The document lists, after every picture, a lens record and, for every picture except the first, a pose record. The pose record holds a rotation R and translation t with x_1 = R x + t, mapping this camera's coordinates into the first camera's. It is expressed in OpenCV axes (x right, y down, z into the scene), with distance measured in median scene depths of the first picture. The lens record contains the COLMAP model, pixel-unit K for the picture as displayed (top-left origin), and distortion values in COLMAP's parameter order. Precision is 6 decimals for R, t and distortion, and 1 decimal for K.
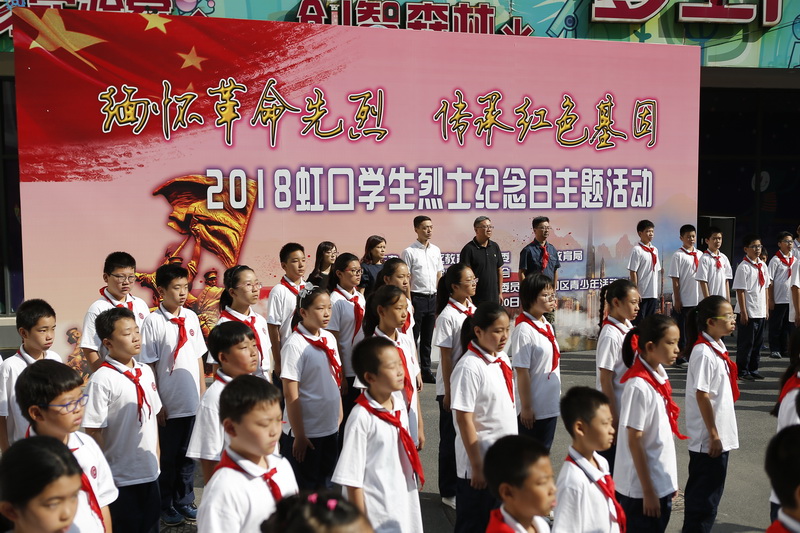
lens RADIAL K [[969.8, 0, 399.4], [0, 969.8, 265.9], [0, 0, 1]] dist [0.007834, 0.000000]
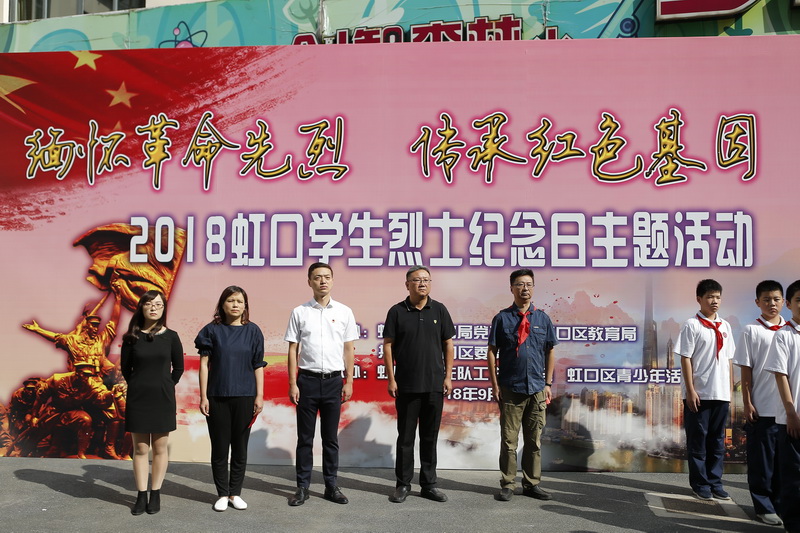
lens RADIAL K [[791.9, 0, 399.3], [0, 791.9, 268.9], [0, 0, 1]] dist [-0.054115, 0.000000]
pose [[0.995353, 0.022136, 0.093715, -0.029525], [-0.016225, 0.997858, -0.063367, -0.015062], [-0.094917, 0.061552, 0.993580, 0.353023]]
